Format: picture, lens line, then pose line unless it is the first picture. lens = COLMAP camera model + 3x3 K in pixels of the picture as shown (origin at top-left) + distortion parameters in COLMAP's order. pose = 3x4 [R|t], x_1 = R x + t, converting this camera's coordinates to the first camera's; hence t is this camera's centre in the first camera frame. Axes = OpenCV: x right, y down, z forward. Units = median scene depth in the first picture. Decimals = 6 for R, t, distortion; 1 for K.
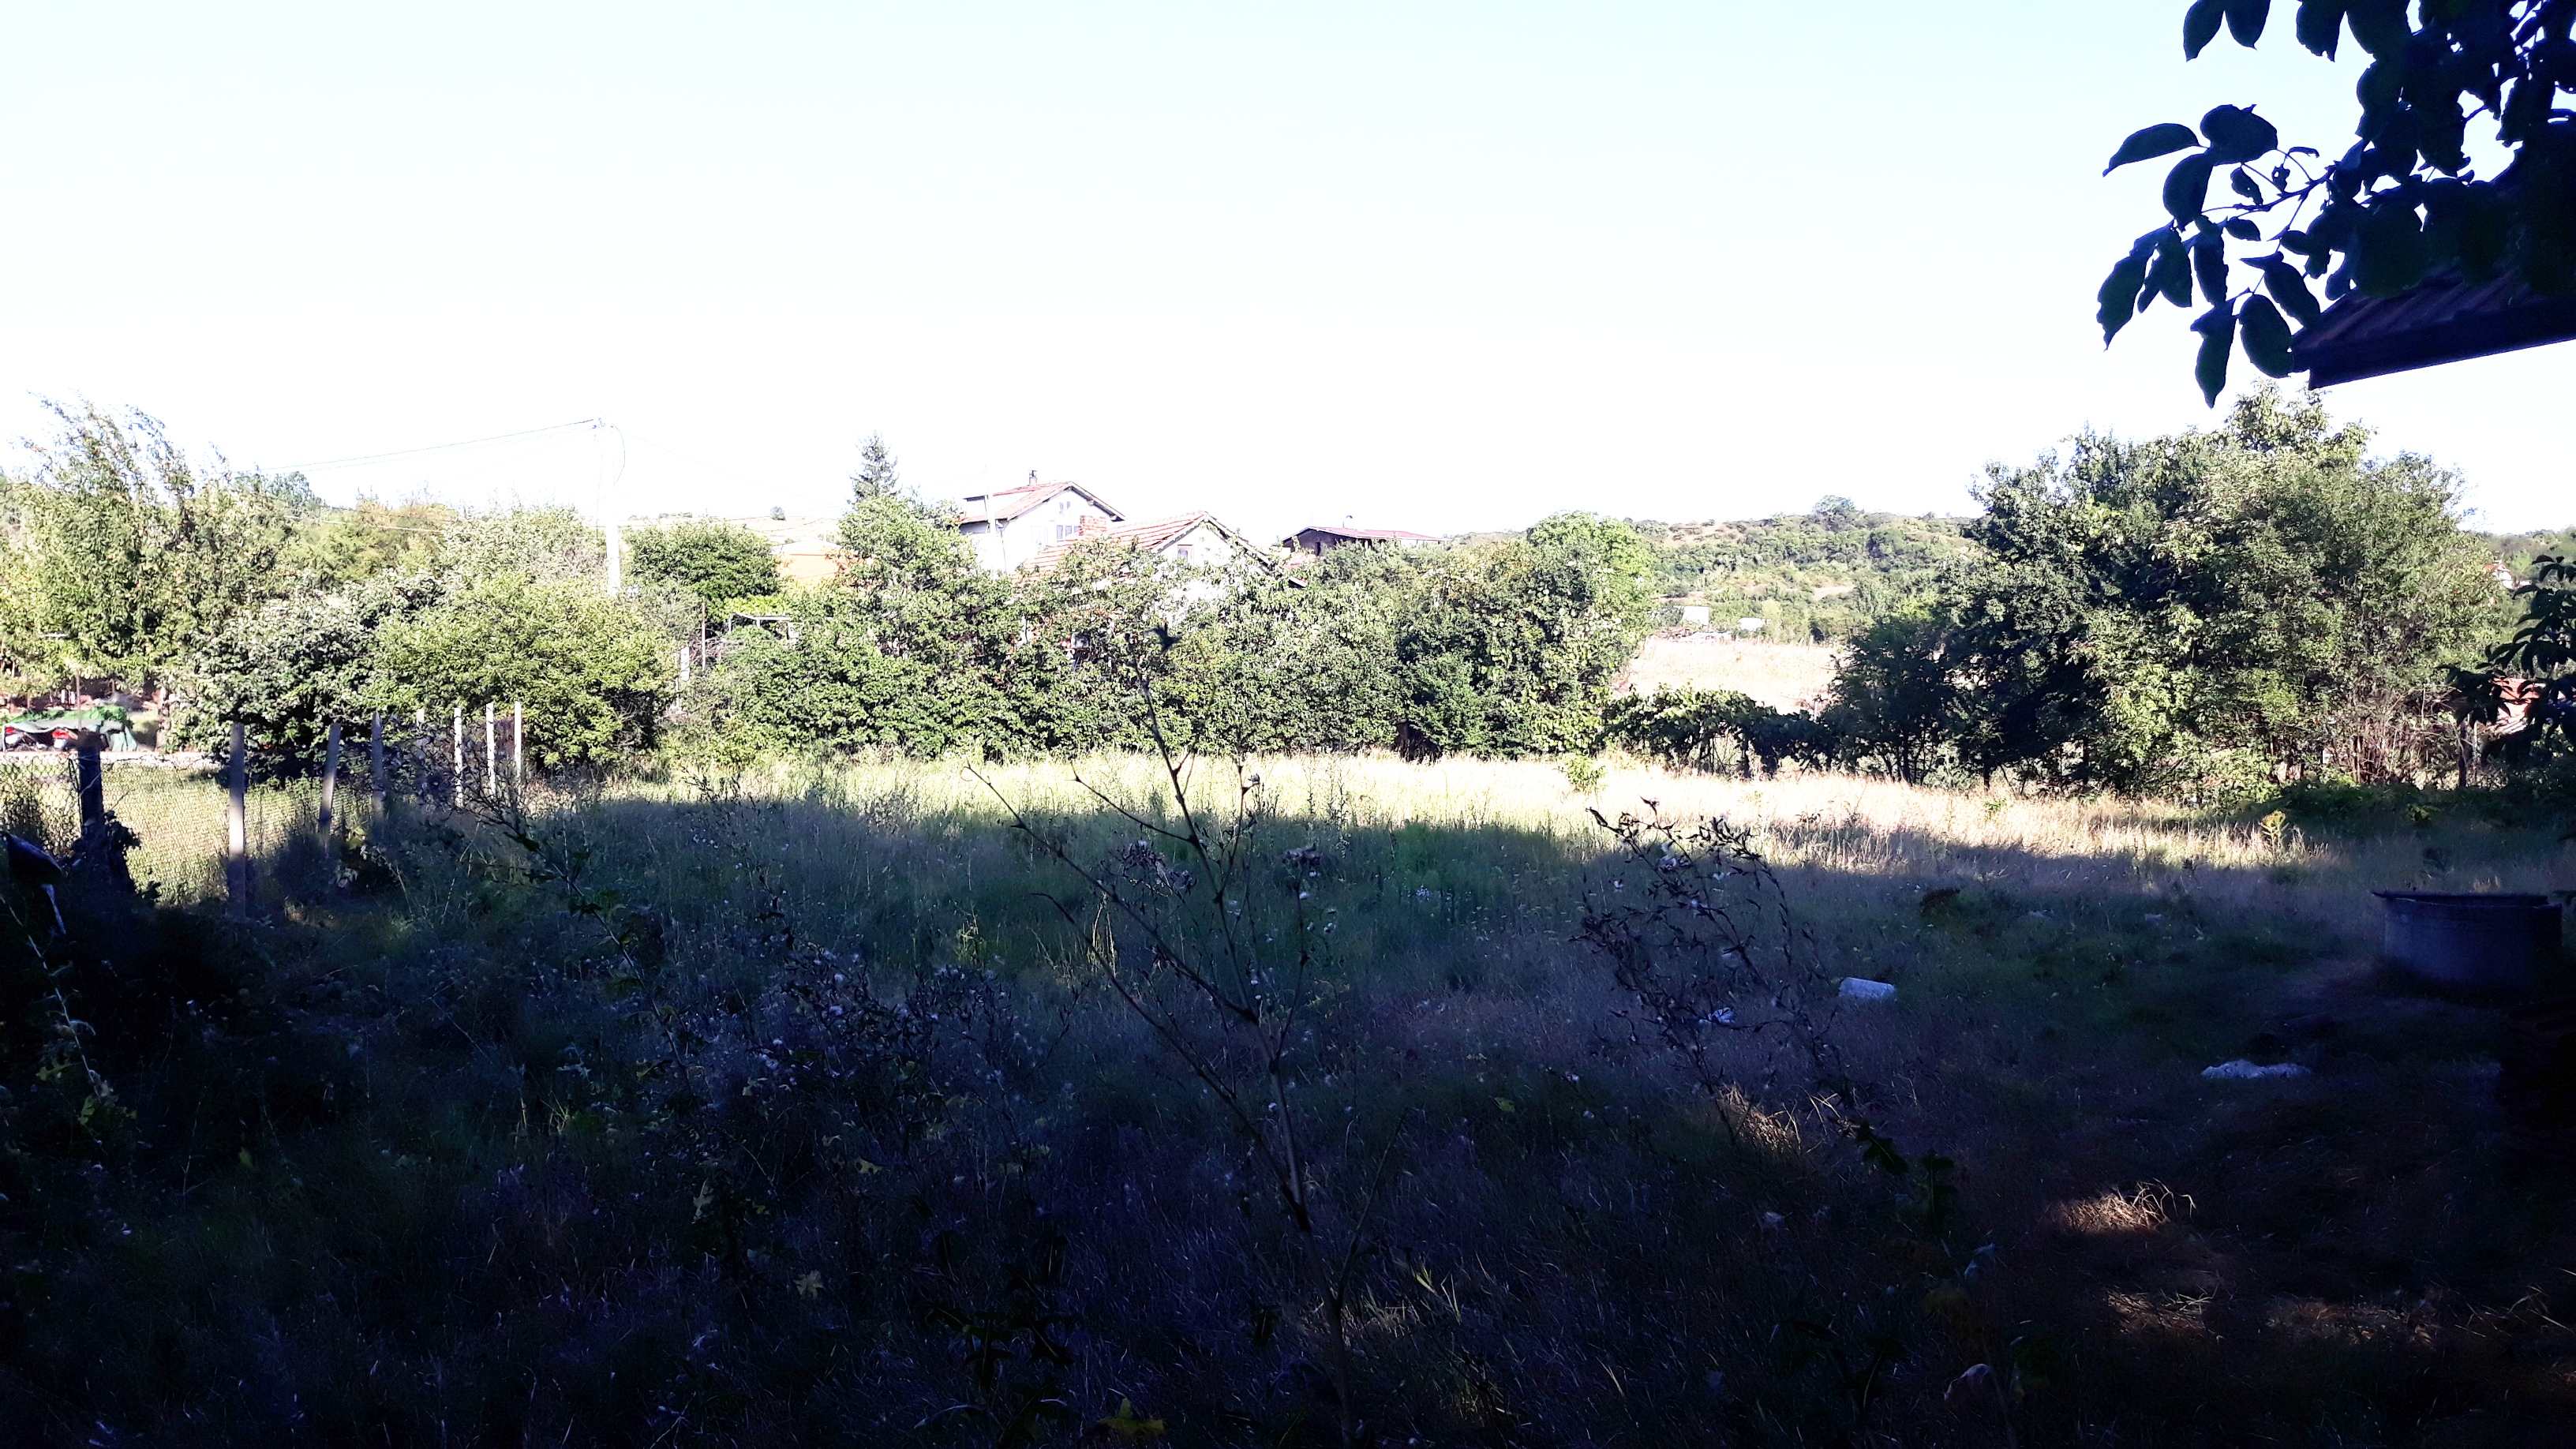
lens RADIAL K [[2090.7, 0, 1322.7], [0, 2090.7, 773.9], [0, 0, 1]] dist [-0.019461, -0.002932]
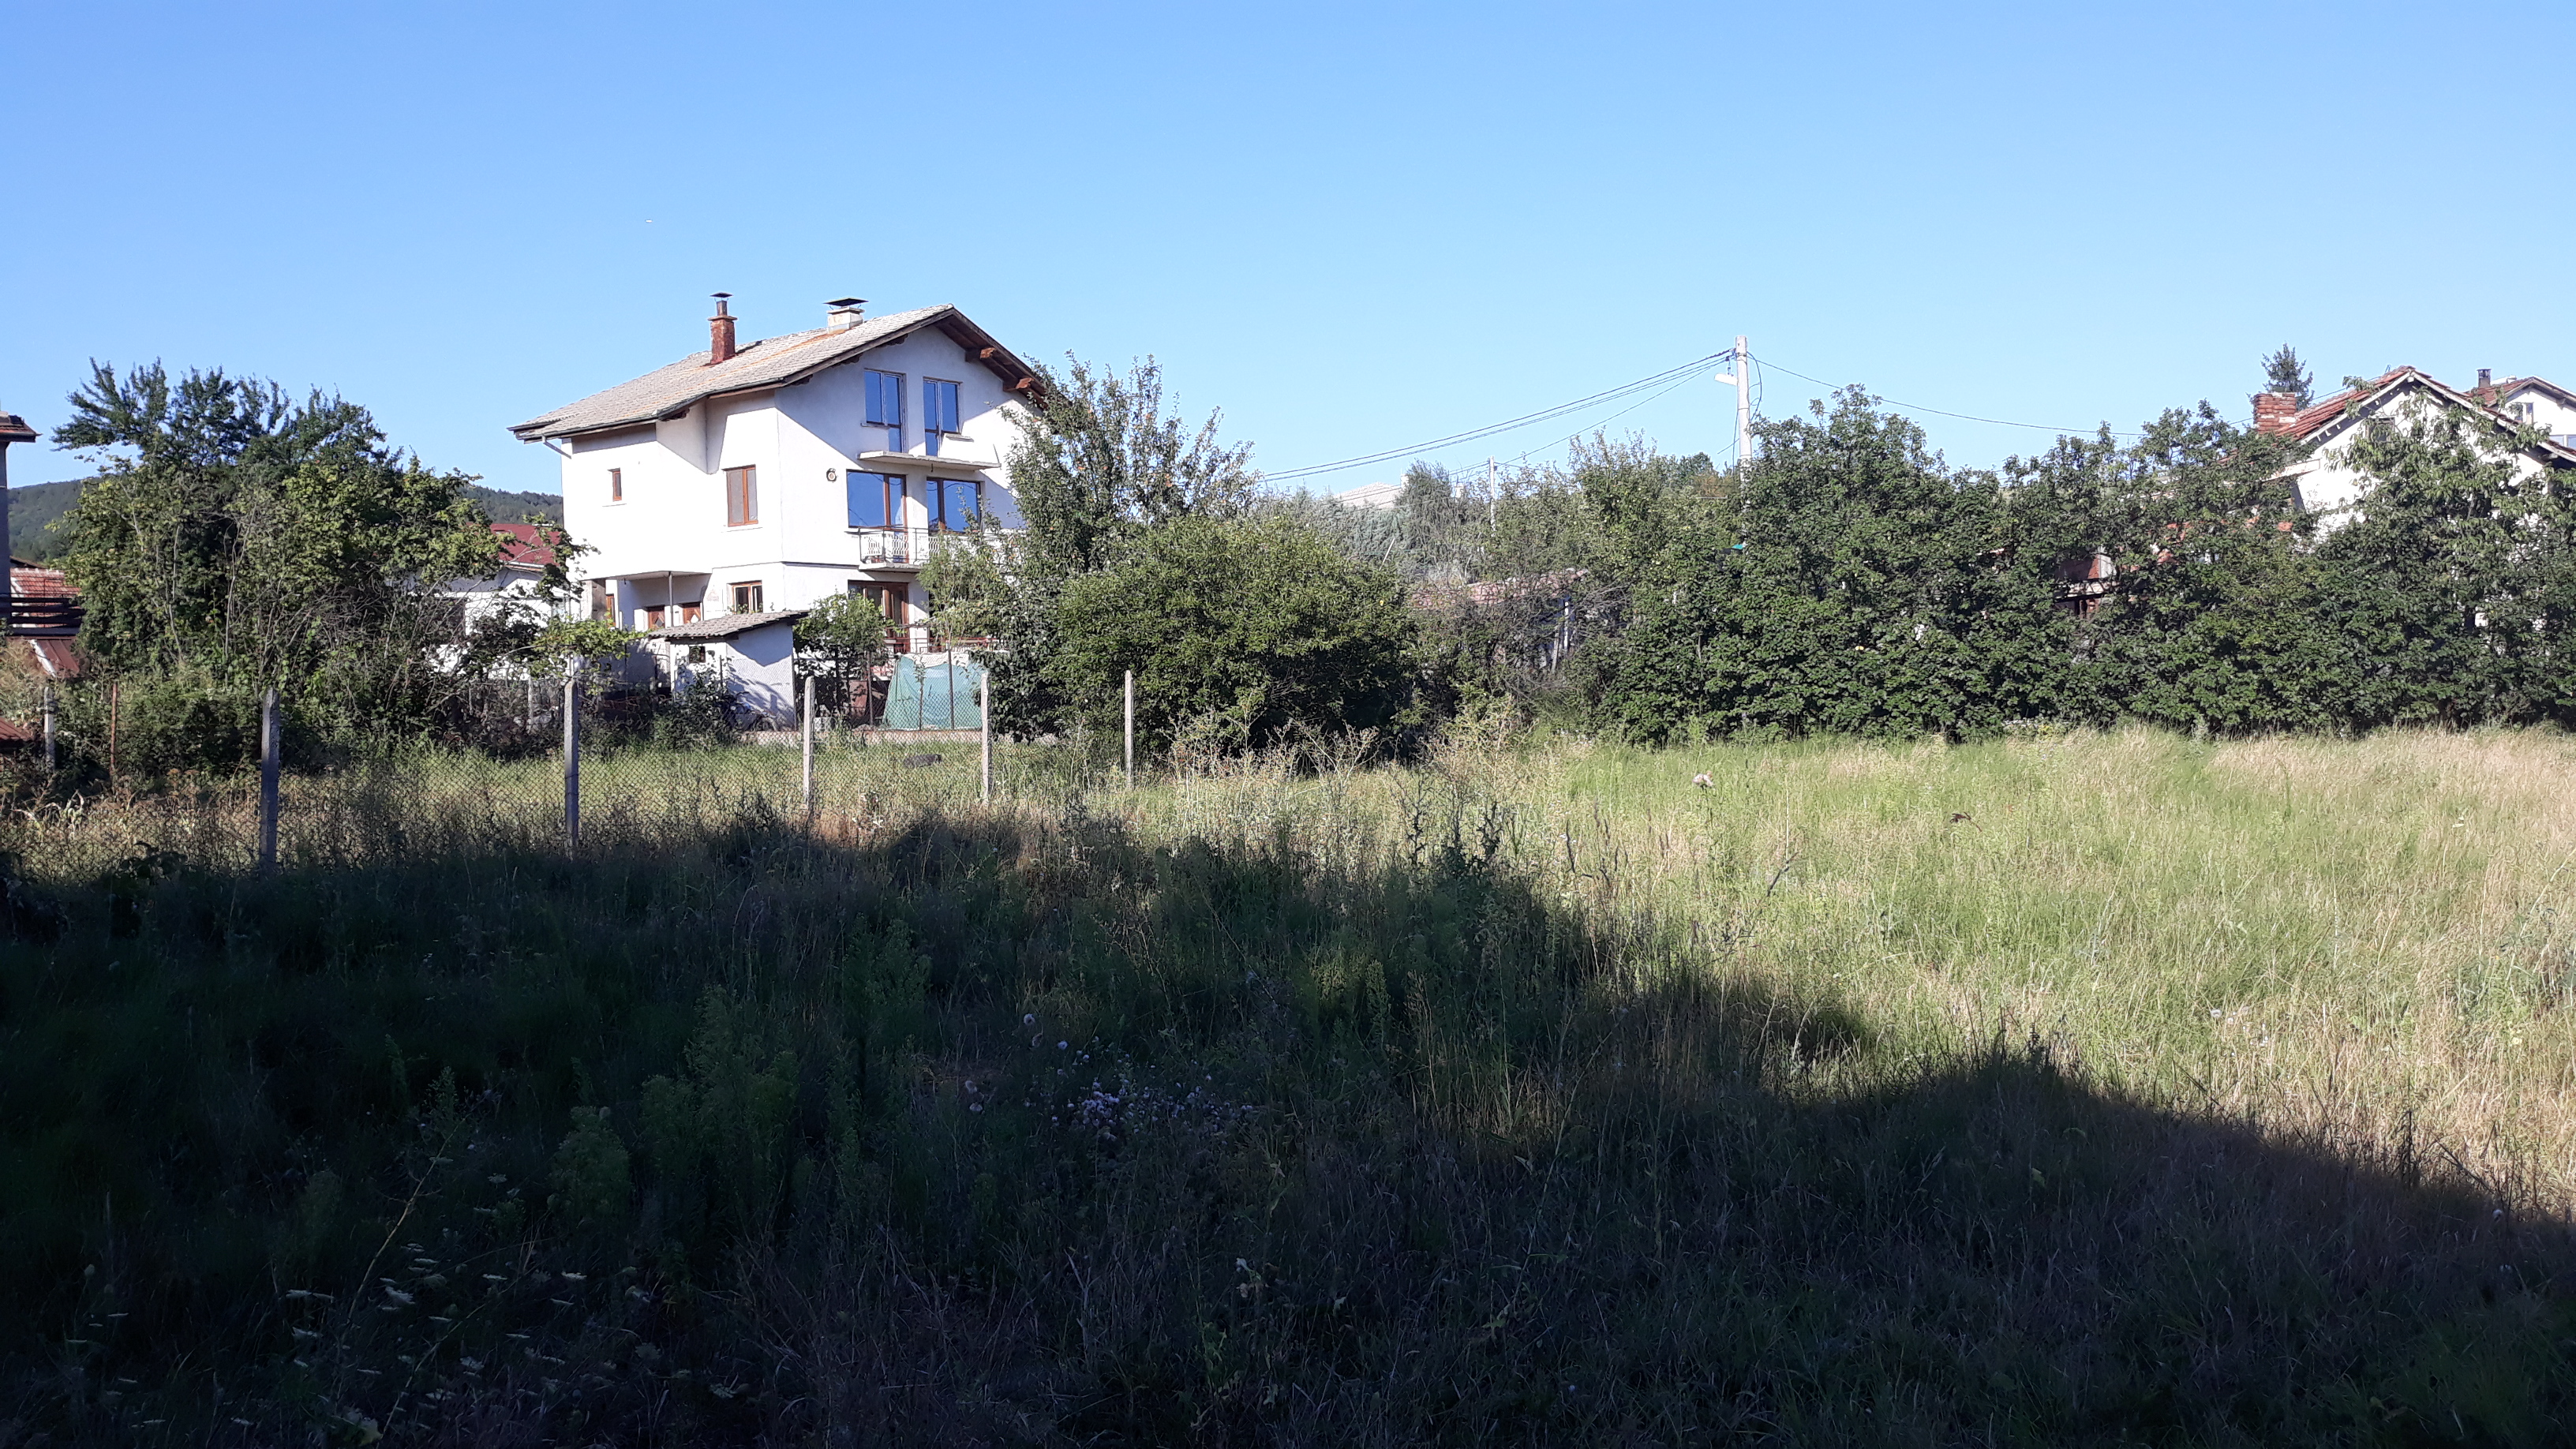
lens RADIAL K [[2090.7, 0, 1322.7], [0, 2090.7, 773.9], [0, 0, 1]] dist [-0.019461, -0.002932]
pose [[0.760503, 0.008127, -0.649284, 0.149360], [0.002090, 0.999886, 0.014963, -0.005101], [0.649332, -0.012736, 0.760399, 0.321695]]
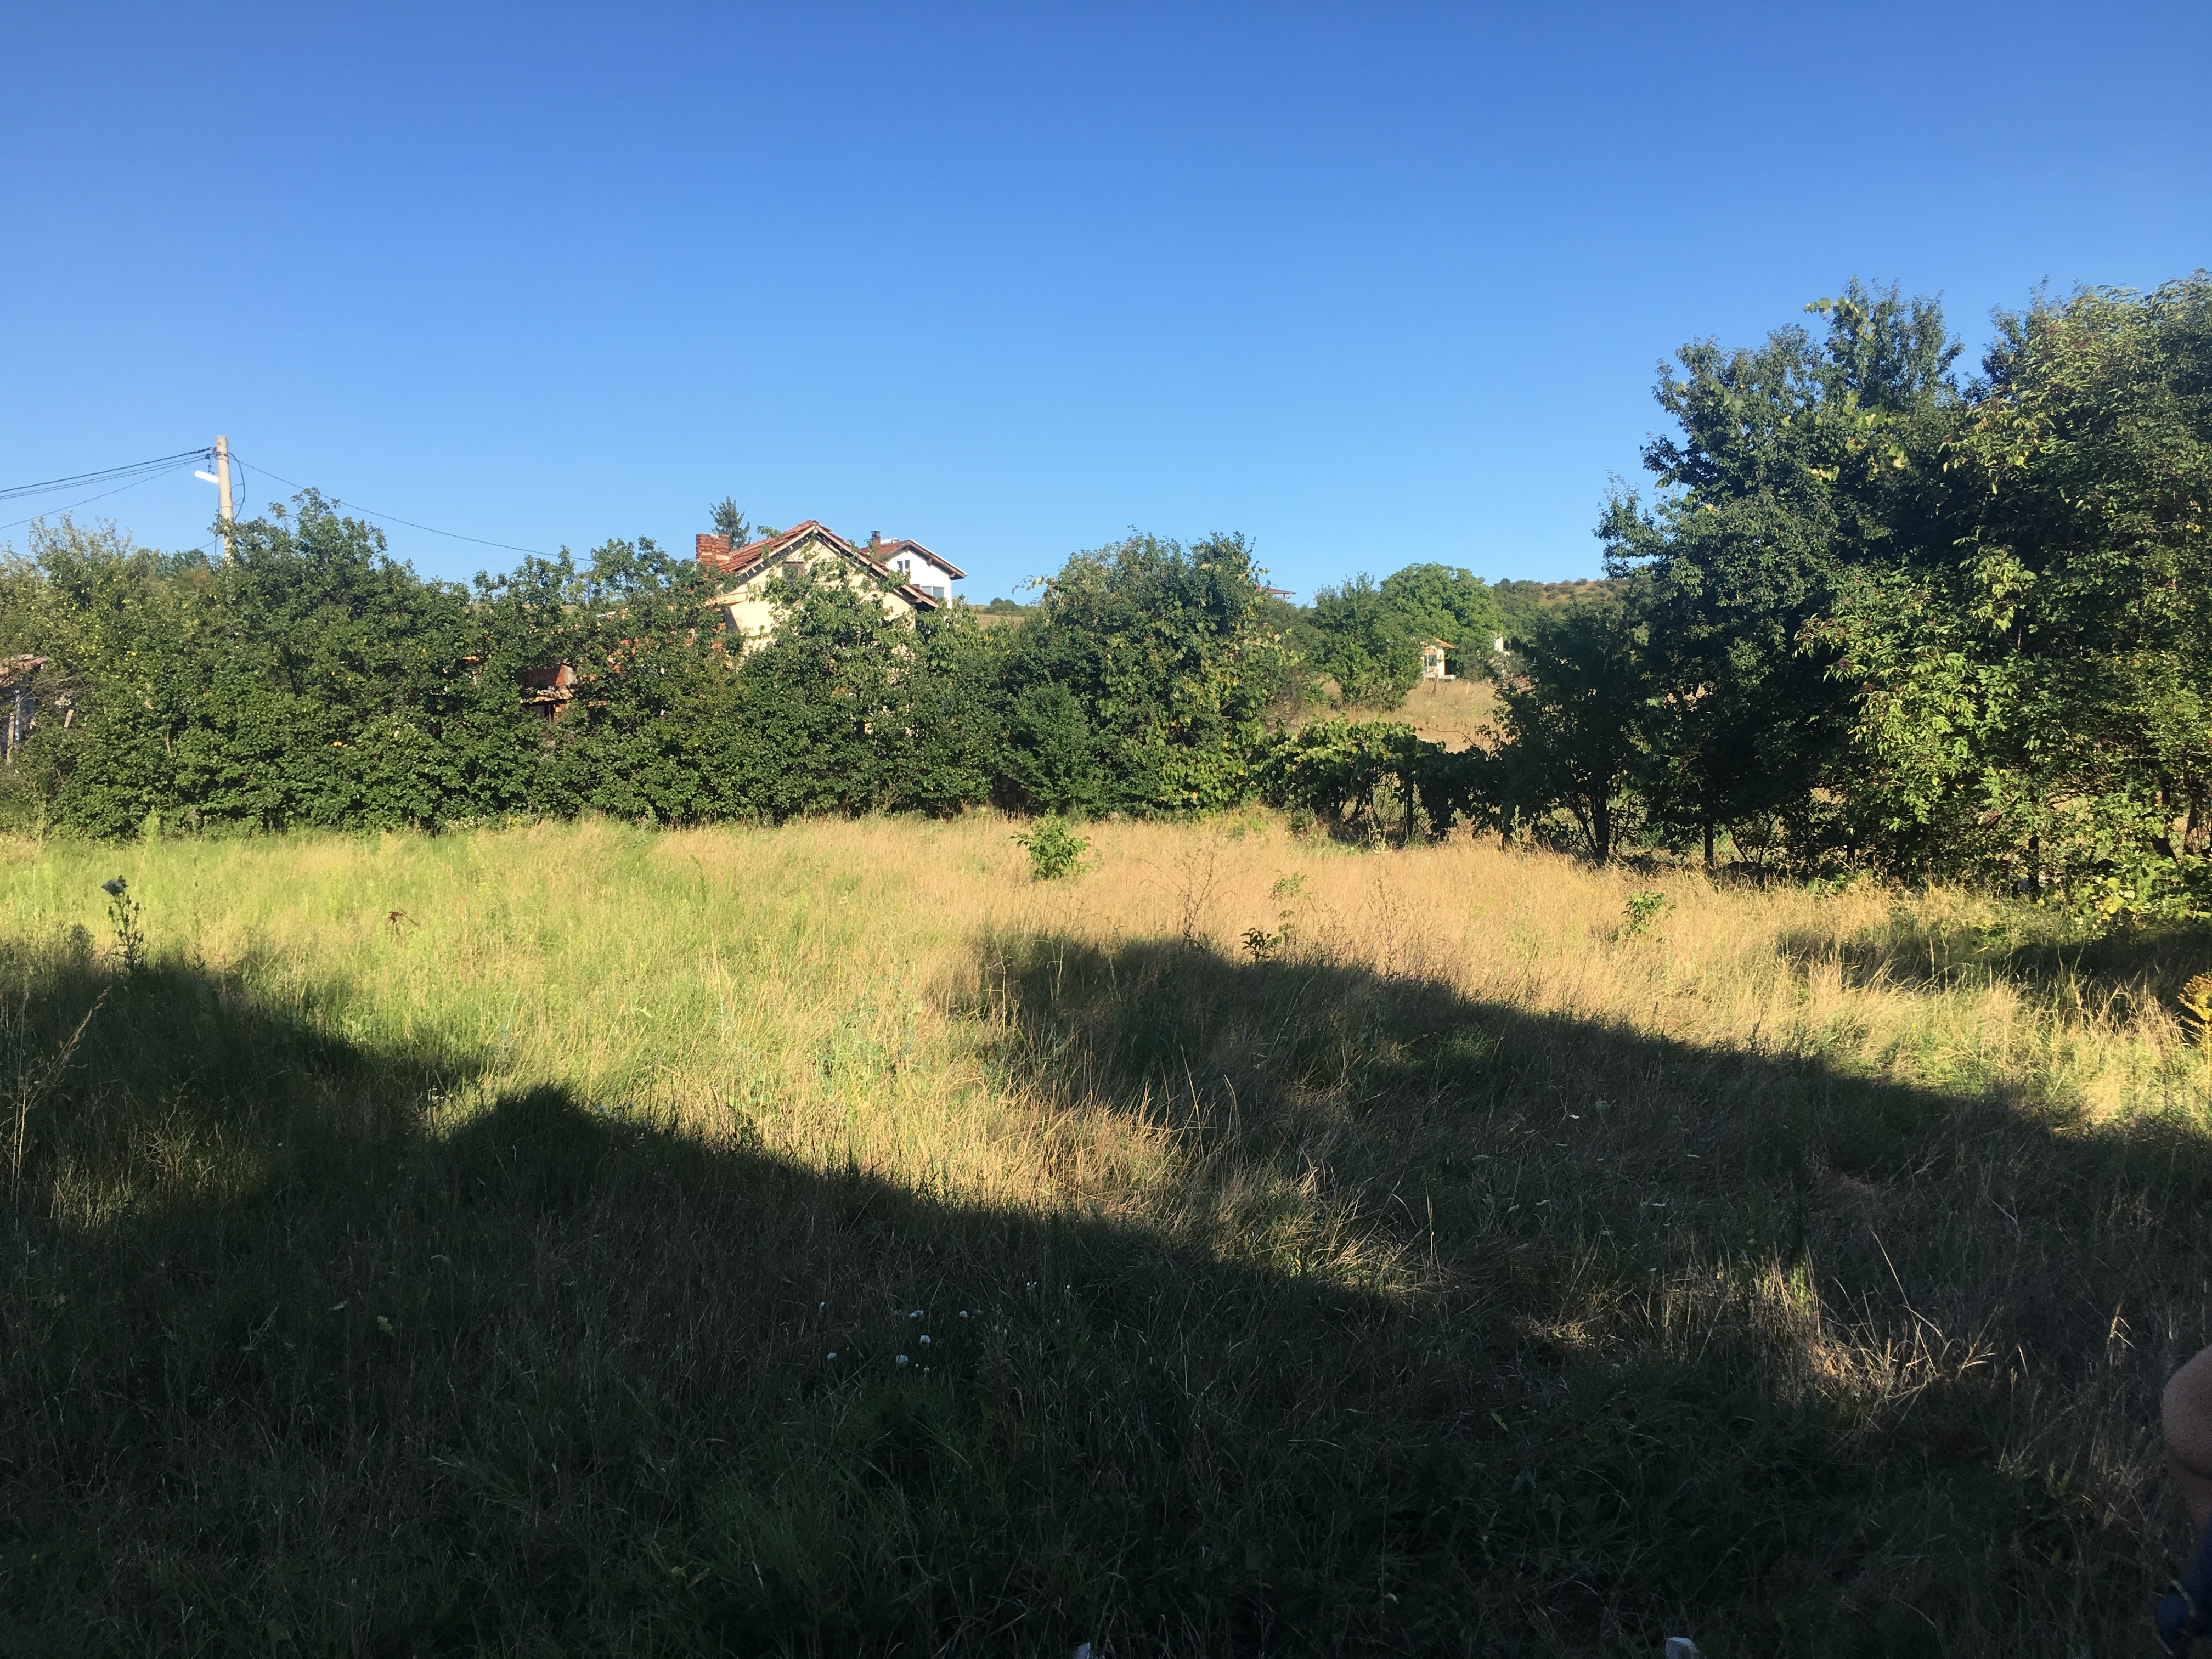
lens RADIAL K [[1850.9, 0, 1106.3], [0, 1850.9, 851.6], [0, 0, 1]] dist [0.013285, 0.008593]
pose [[0.997037, -0.010868, -0.076153, 0.149818], [0.012228, 0.999773, 0.017424, -0.006872], [0.075947, -0.018304, 0.996944, 0.342224]]
